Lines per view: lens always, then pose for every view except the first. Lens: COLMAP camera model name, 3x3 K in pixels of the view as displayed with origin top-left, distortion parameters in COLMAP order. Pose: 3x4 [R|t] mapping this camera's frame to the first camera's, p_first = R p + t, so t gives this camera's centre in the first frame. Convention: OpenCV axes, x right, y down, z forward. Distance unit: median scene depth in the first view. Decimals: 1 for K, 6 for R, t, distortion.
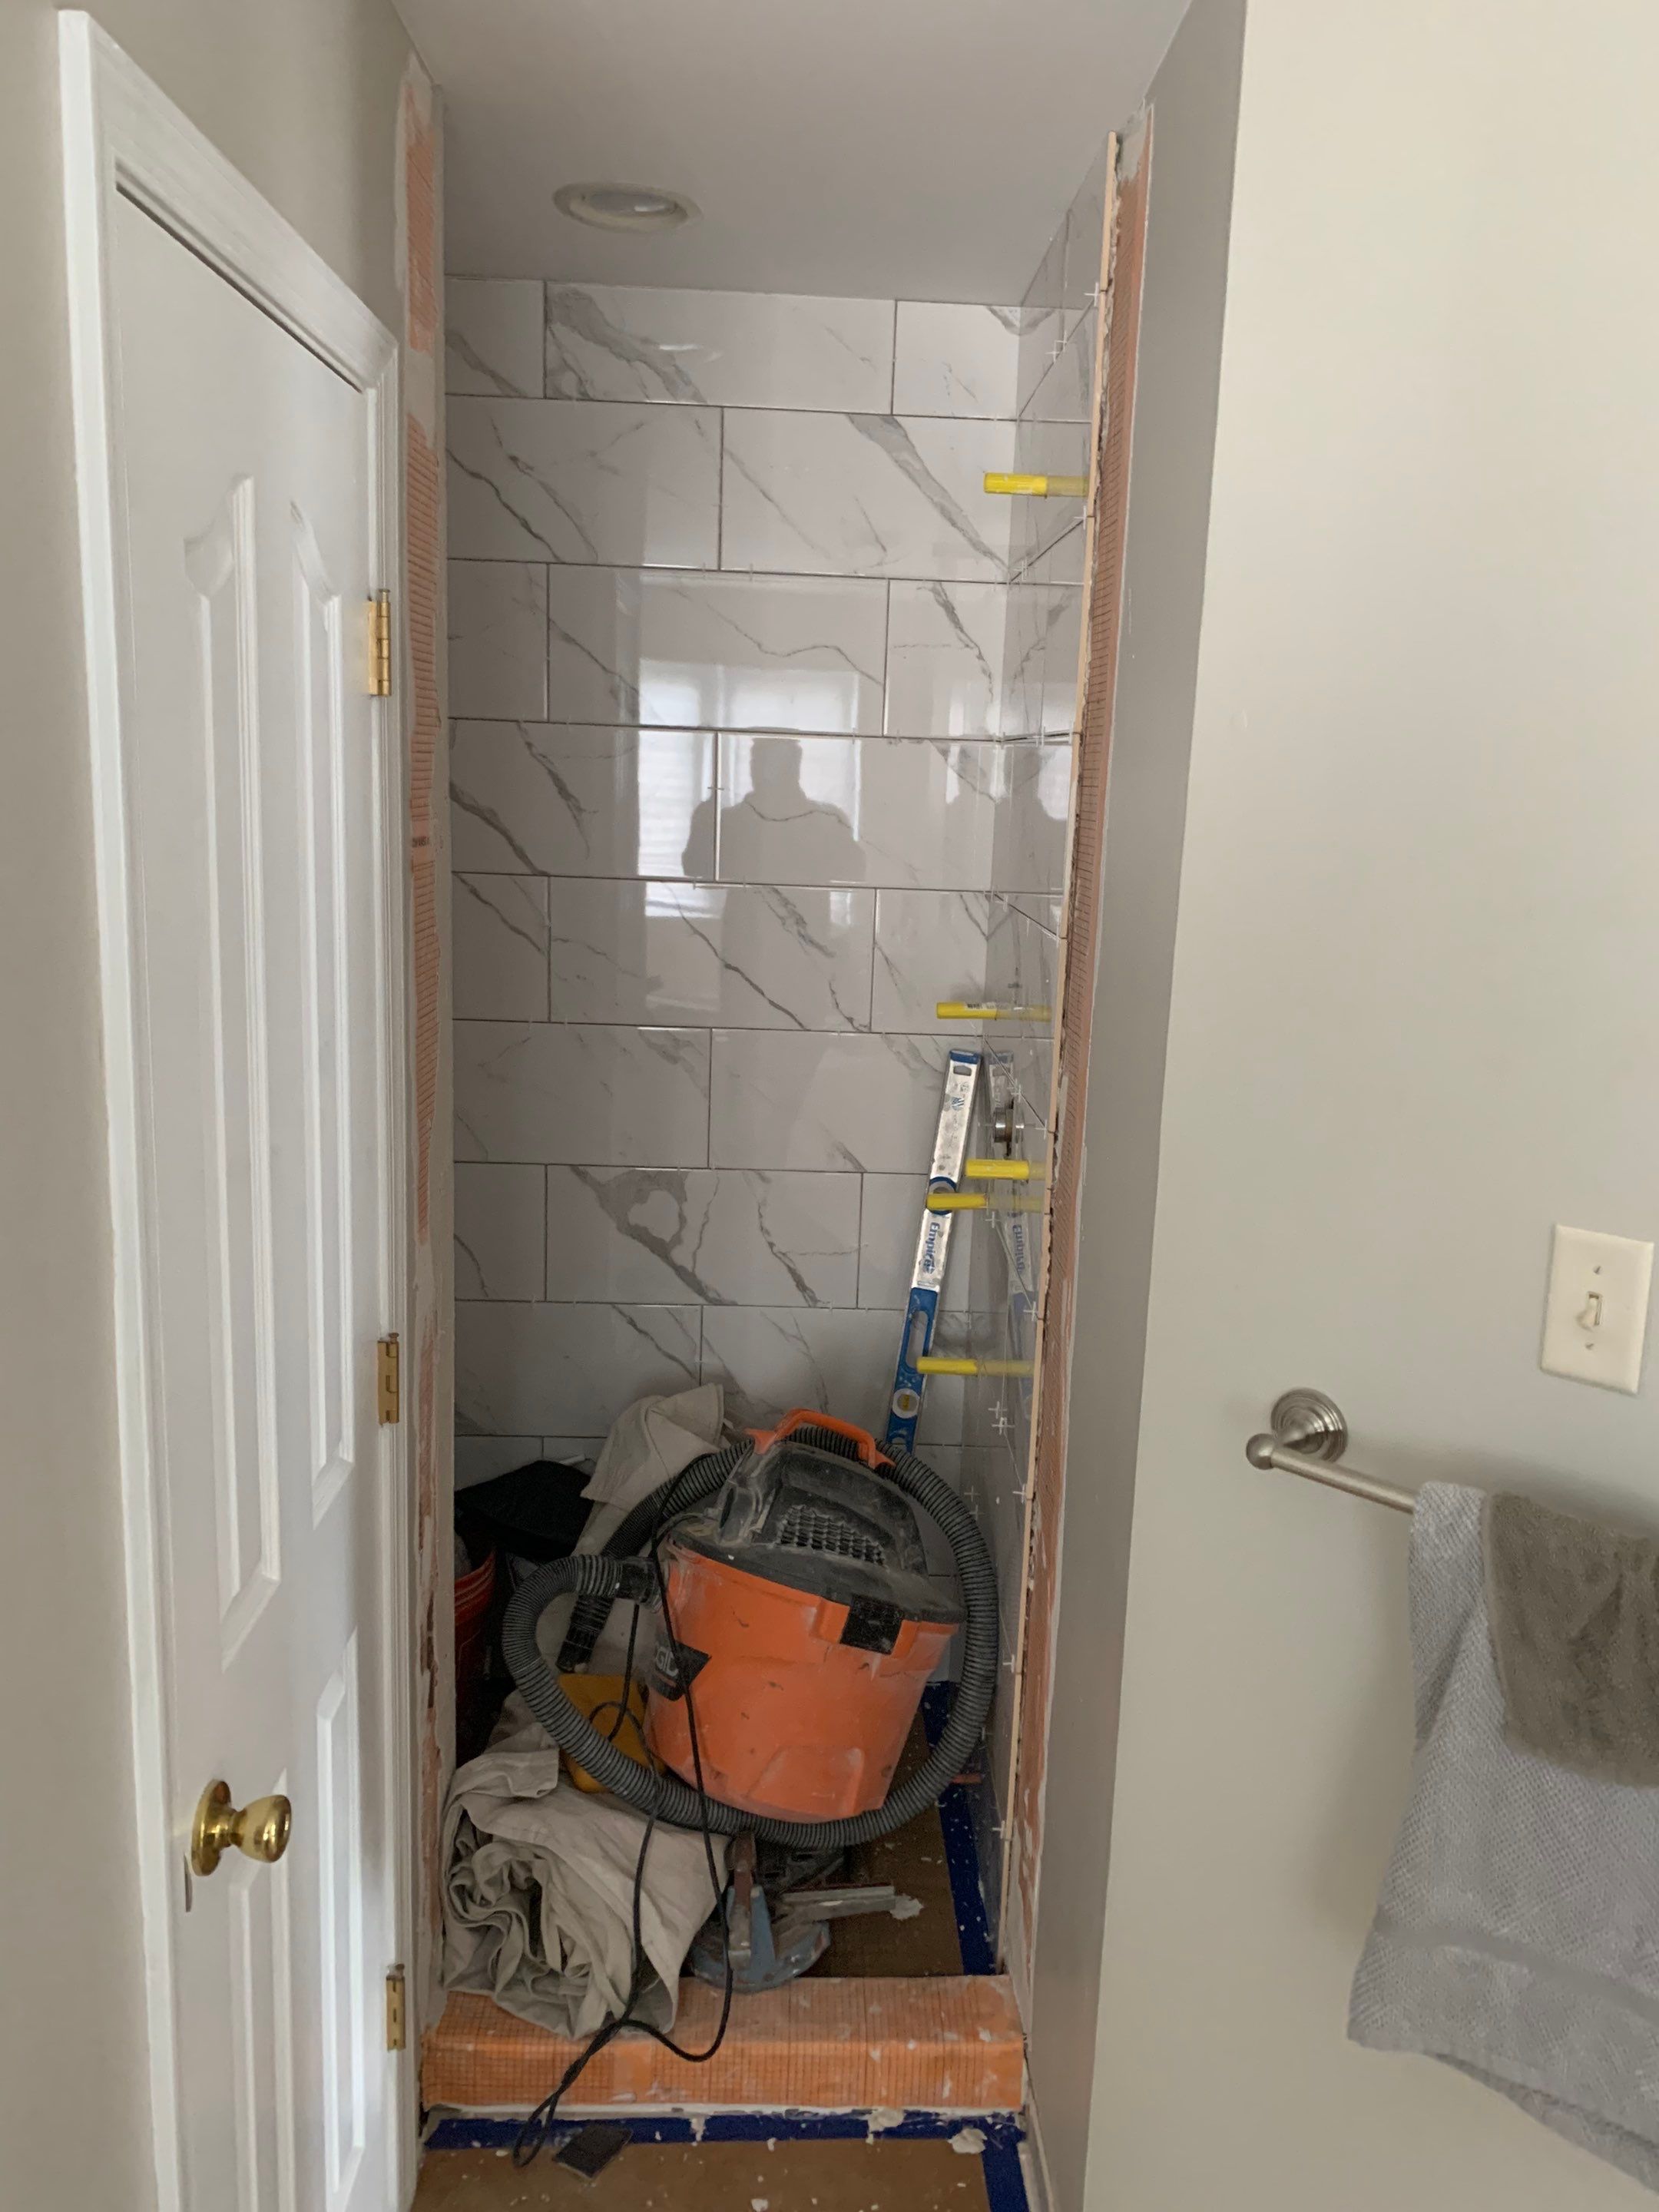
lens RADIAL K [[1637.0, 0, 851.8], [0, 1637.0, 1097.5], [0, 0, 1]] dist [-0.000364, -0.000095]
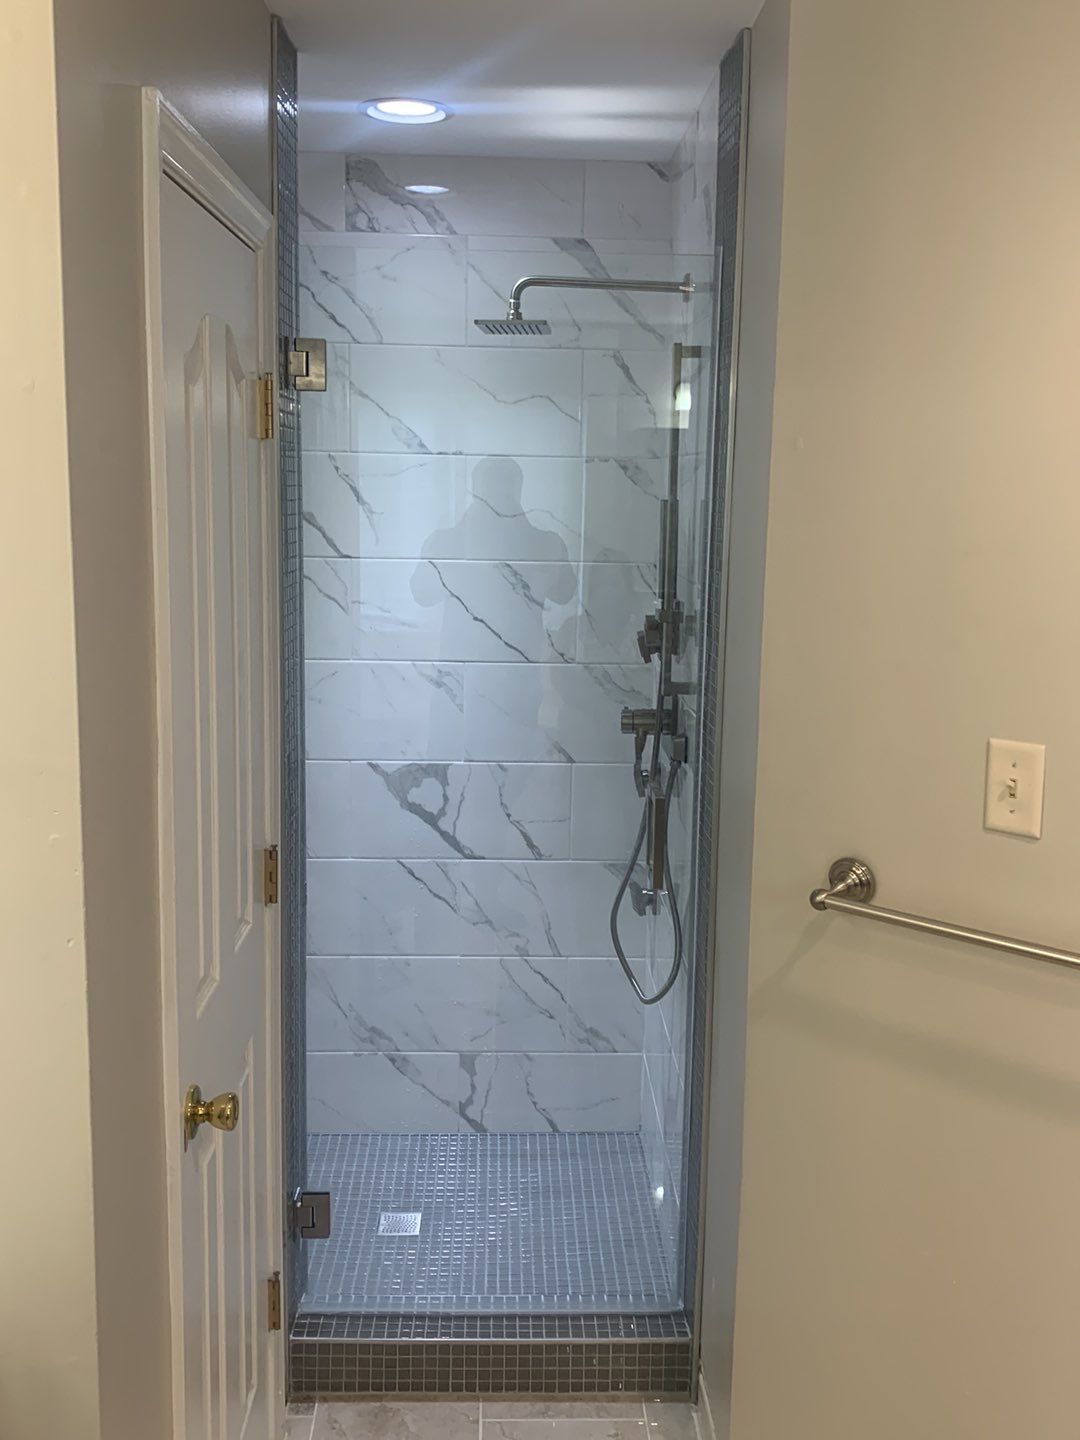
lens RADIAL K [[1333.2, 0, 544.4], [0, 1333.2, 688.5], [0, 0, 1]] dist [0.105784, -0.192908]
pose [[0.999773, -0.018175, -0.011108, -0.004088], [0.017653, 0.998809, -0.045475, 0.038585], [0.011921, 0.045269, 0.998904, -0.182138]]
